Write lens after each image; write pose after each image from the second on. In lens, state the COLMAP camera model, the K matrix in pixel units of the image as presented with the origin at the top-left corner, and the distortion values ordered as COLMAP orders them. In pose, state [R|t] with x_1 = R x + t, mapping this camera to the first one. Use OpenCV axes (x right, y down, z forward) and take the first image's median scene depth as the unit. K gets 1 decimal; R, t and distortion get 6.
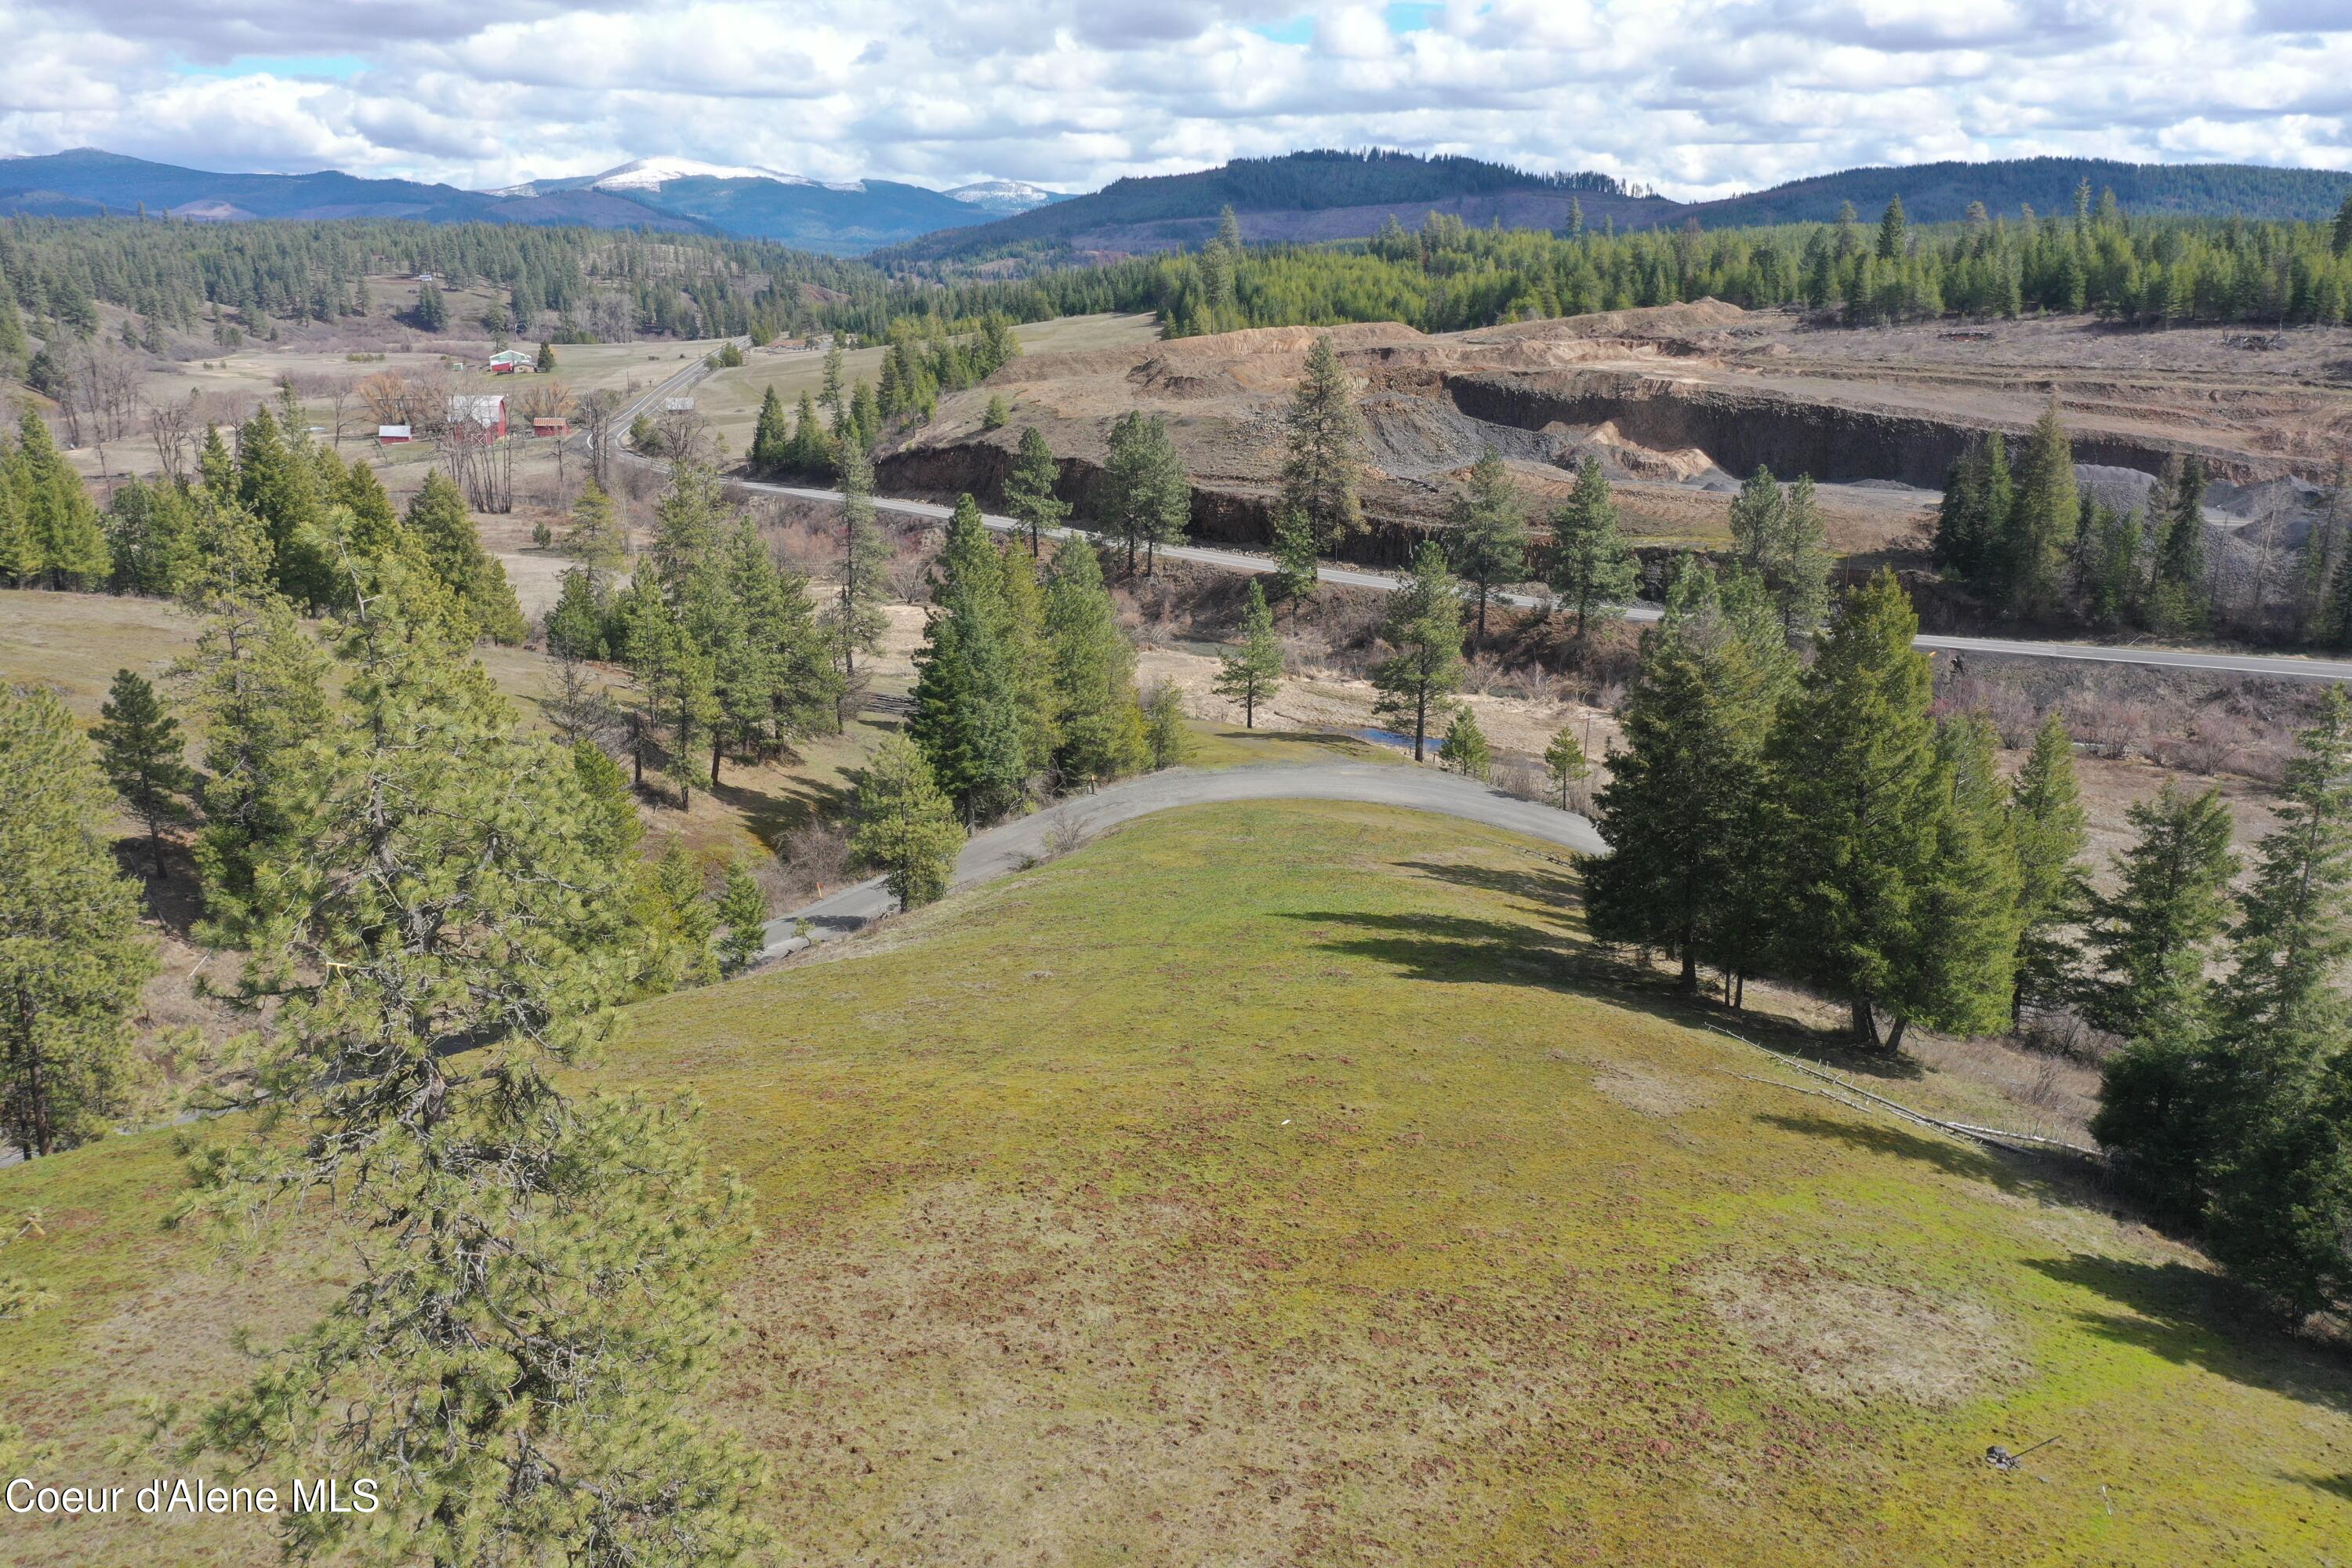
lens RADIAL K [[1846.7, 0, 1177.4], [0, 1846.7, 789.4], [0, 0, 1]] dist [-0.003925, 0.001546]
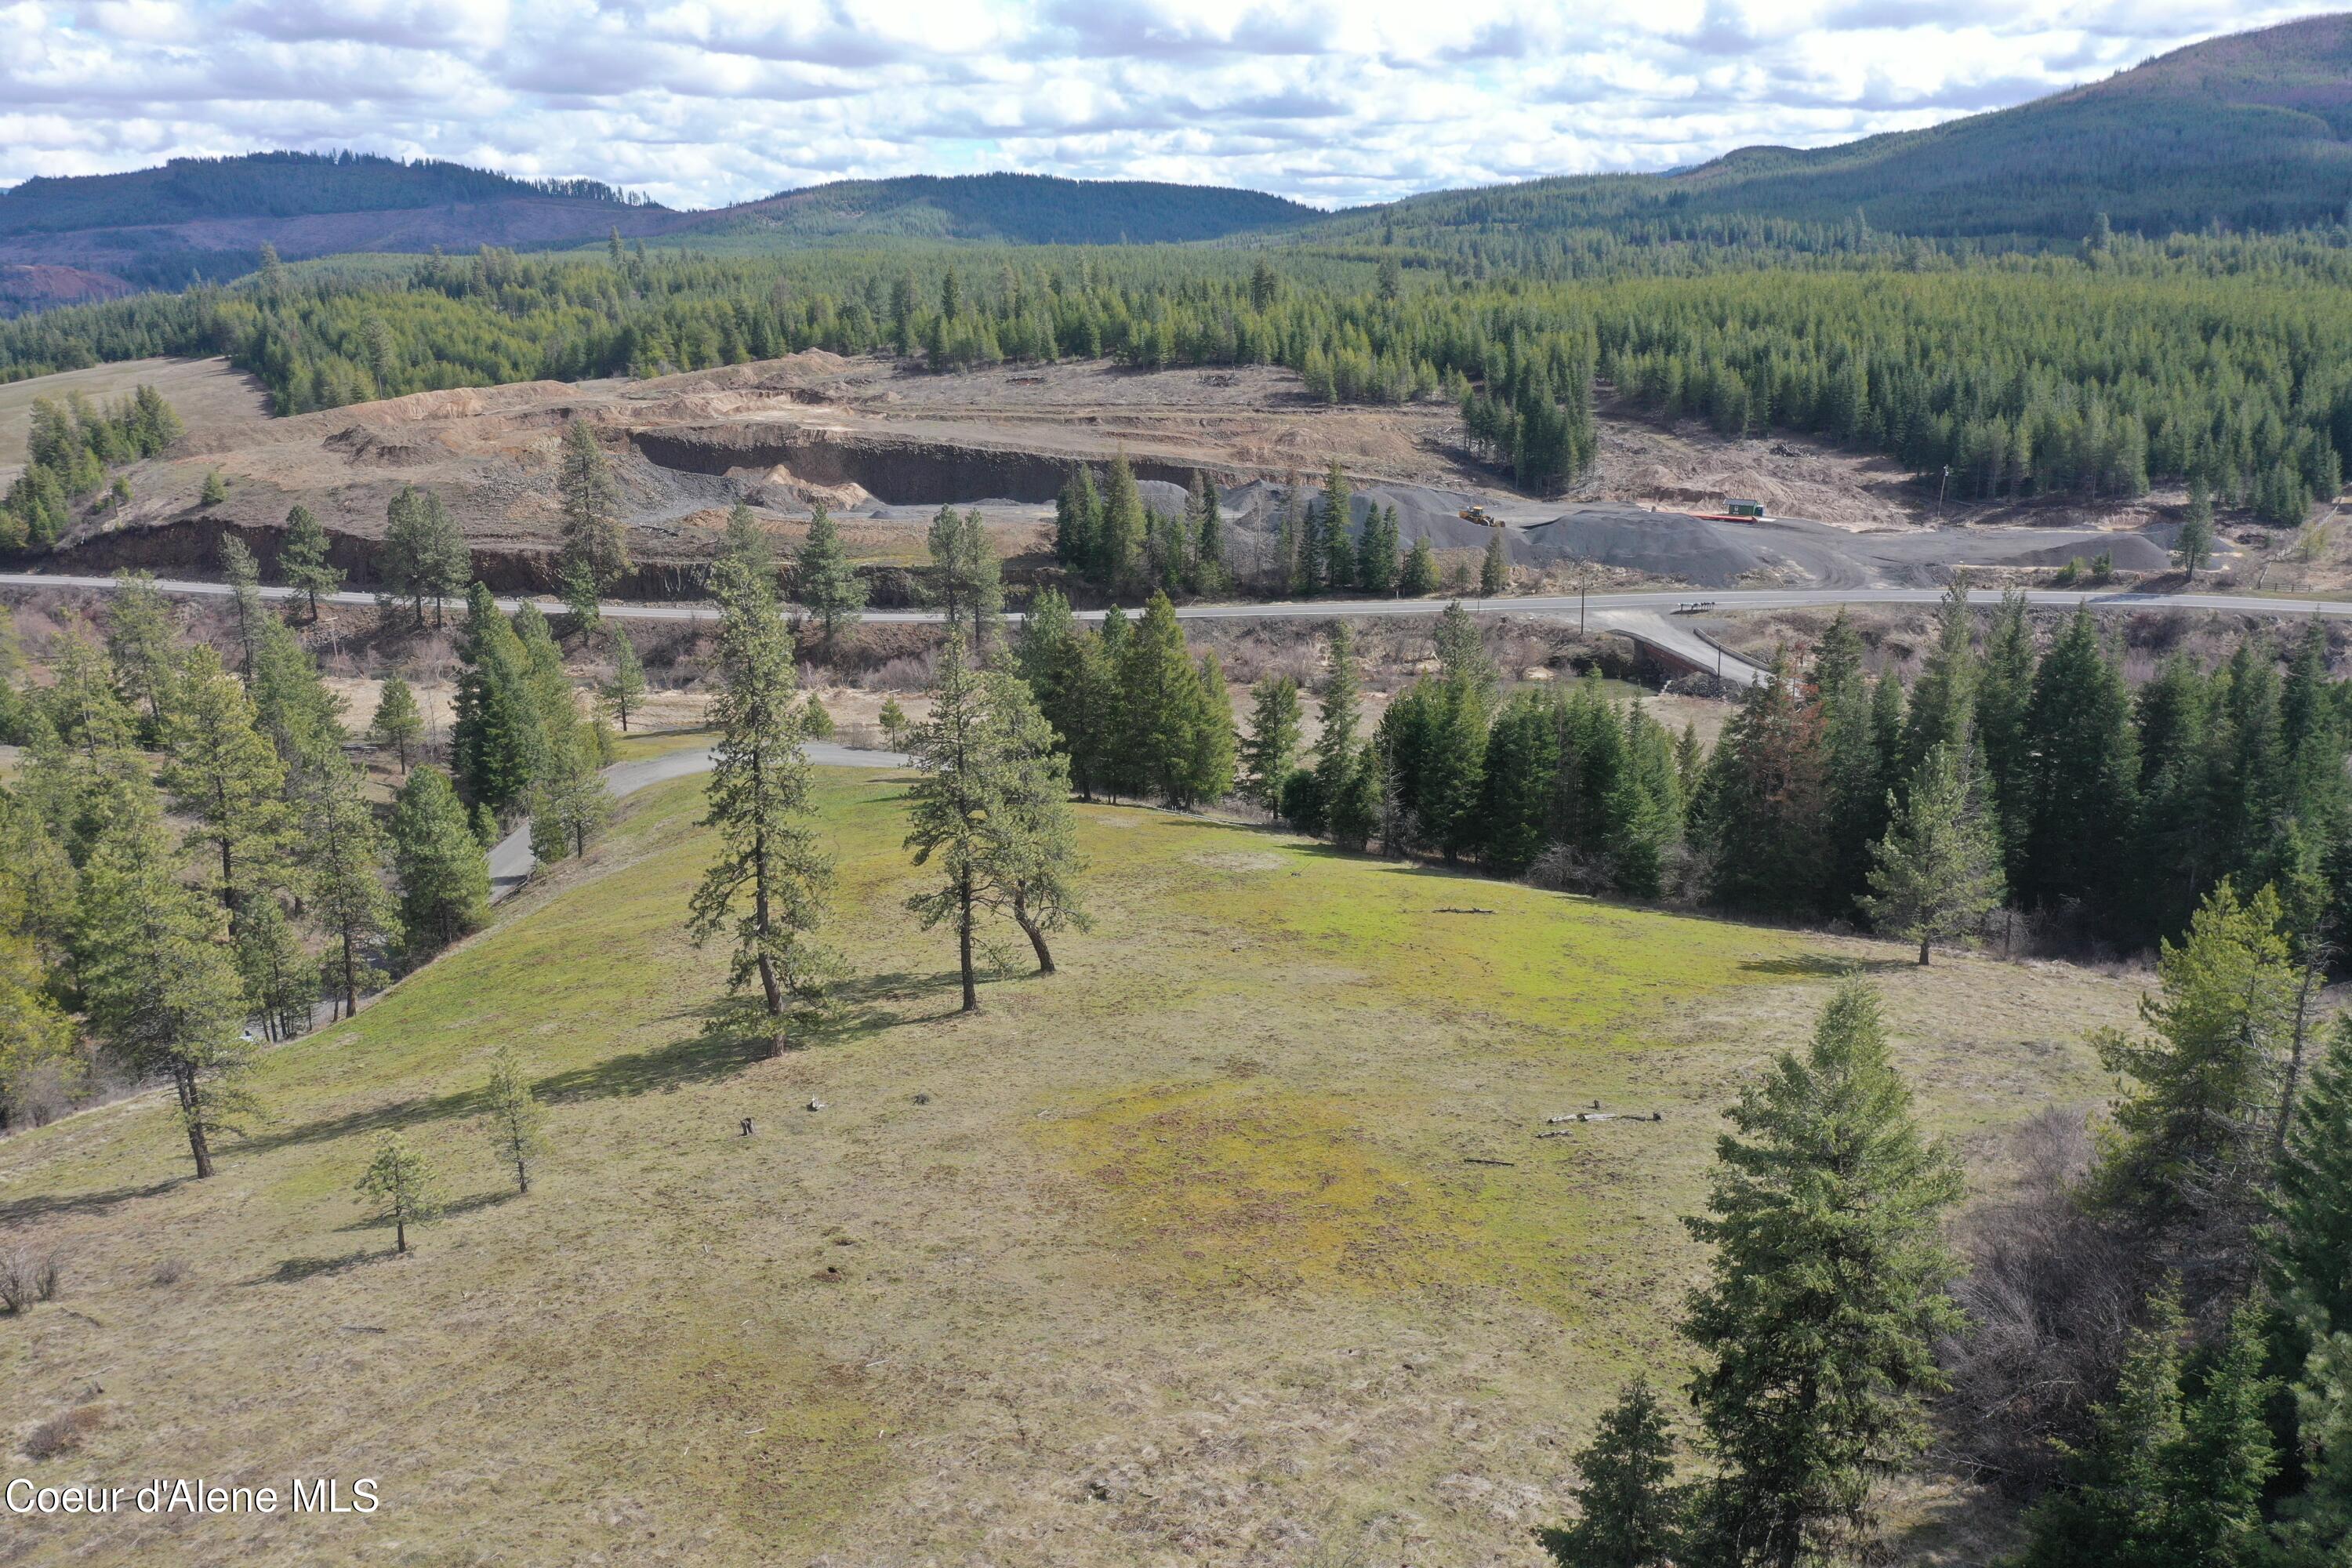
lens RADIAL K [[1846.7, 0, 1177.4], [0, 1846.7, 789.4], [0, 0, 1]] dist [-0.003925, 0.001546]
pose [[0.870899, -0.142496, 0.470350, -0.151667], [0.142217, 0.989168, 0.036348, 0.009273], [-0.470434, 0.035237, 0.881731, -0.215613]]
